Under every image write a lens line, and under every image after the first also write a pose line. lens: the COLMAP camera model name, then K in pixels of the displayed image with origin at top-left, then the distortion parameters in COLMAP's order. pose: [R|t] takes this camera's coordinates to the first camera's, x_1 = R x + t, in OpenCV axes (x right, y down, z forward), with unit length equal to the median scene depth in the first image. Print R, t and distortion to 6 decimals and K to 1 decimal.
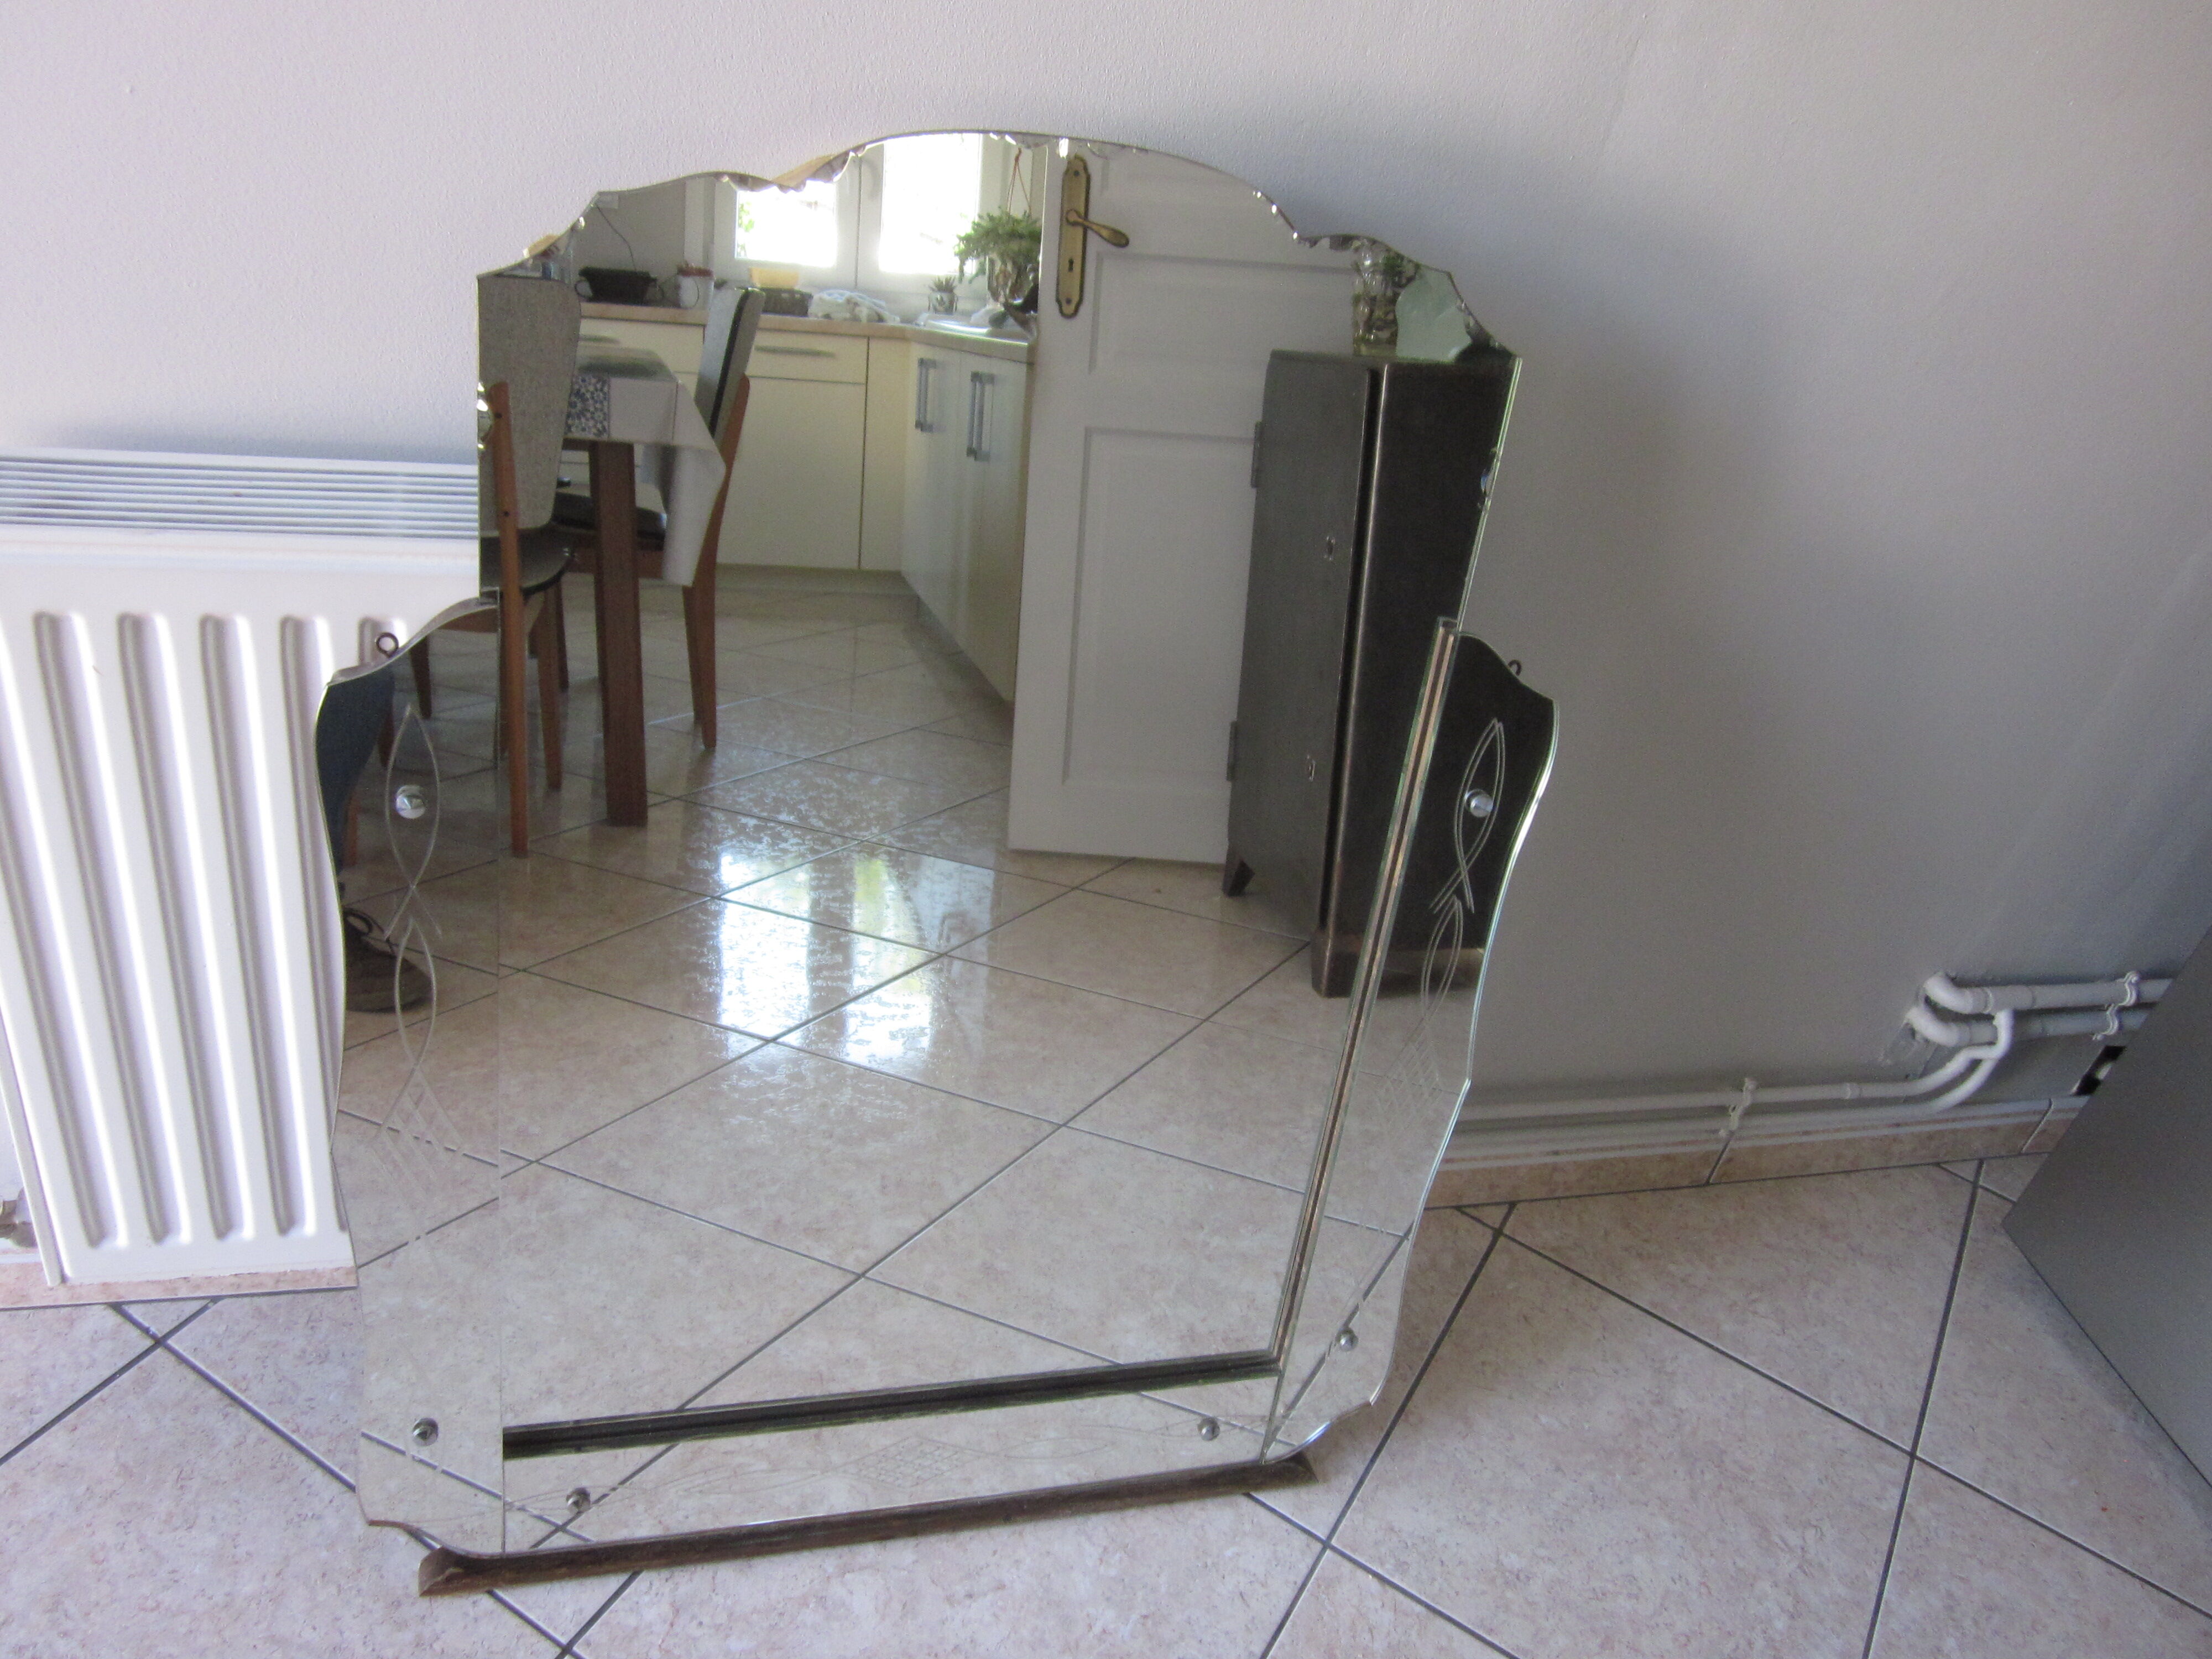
lens RADIAL K [[1813.2, 0, 1106.0], [0, 1813.2, 829.5], [0, 0, 1]] dist [-0.048702, 0.006897]
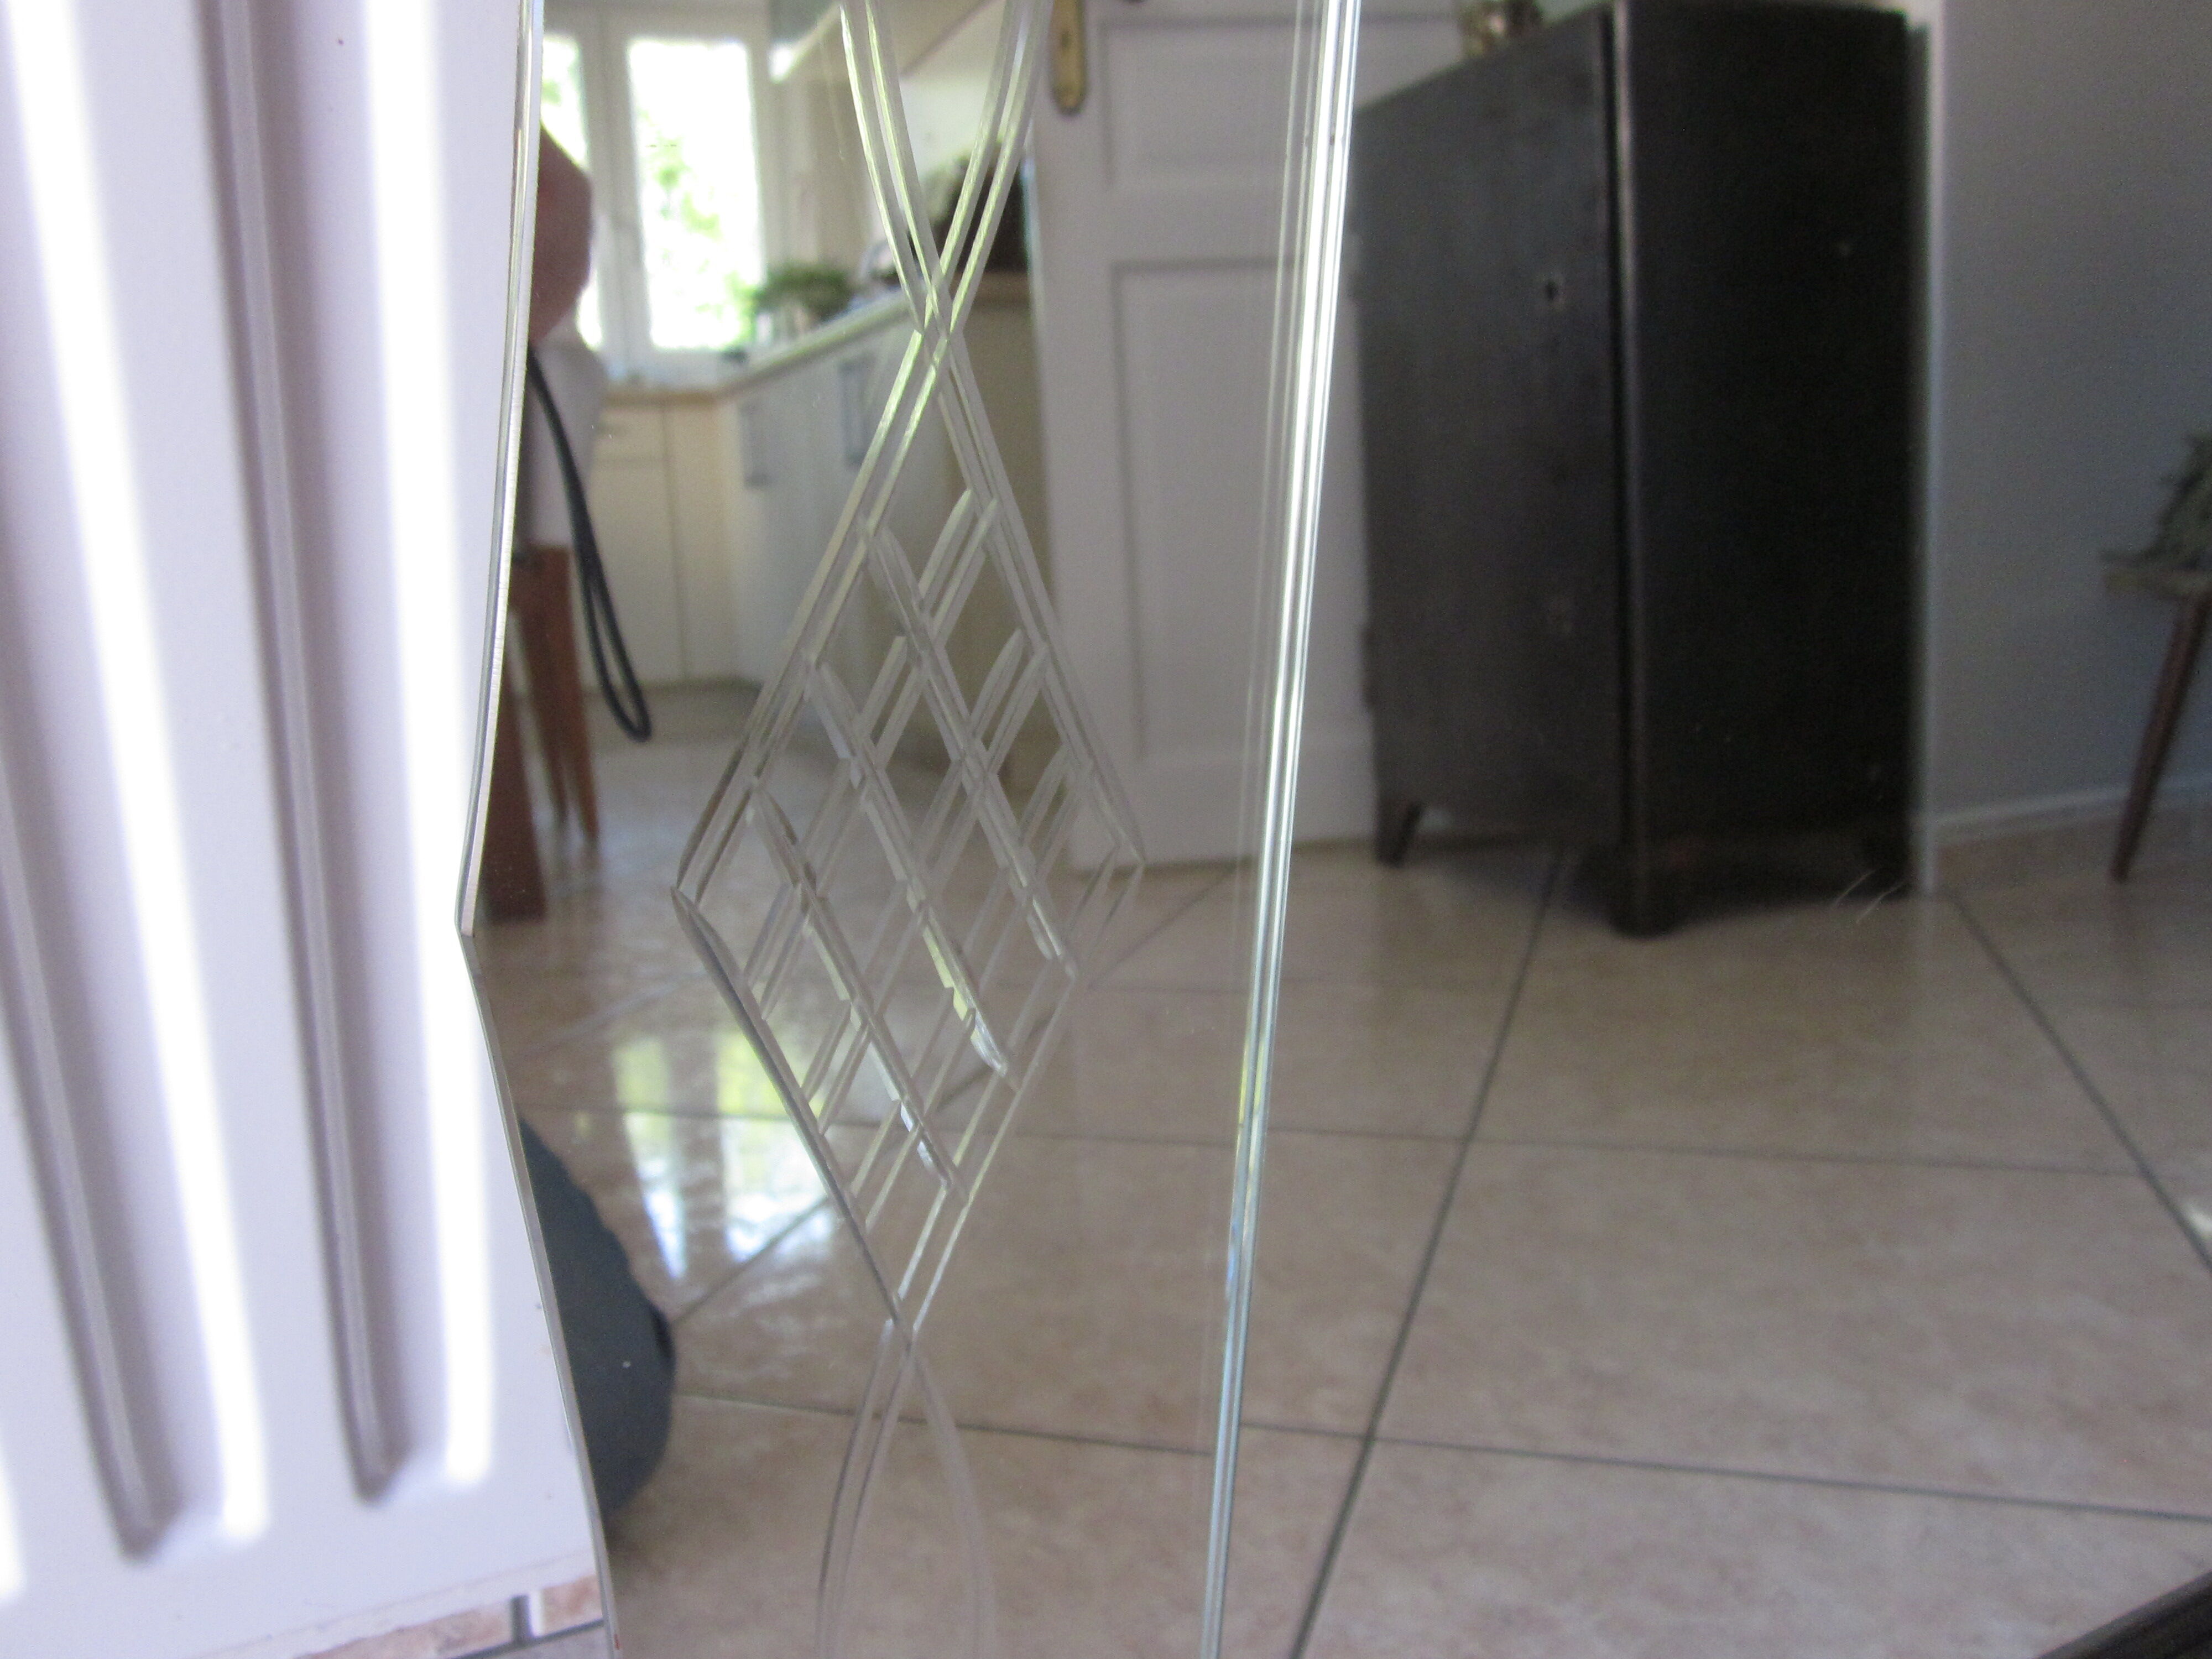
lens RADIAL K [[1813.2, 0, 1106.0], [0, 1813.2, 829.5], [0, 0, 1]] dist [-0.048702, 0.006897]
pose [[0.970915, -0.174766, 0.163648, -0.104427], [0.195139, 0.973658, -0.117942, 0.049227], [-0.138725, 0.146446, 0.979443, 0.199804]]
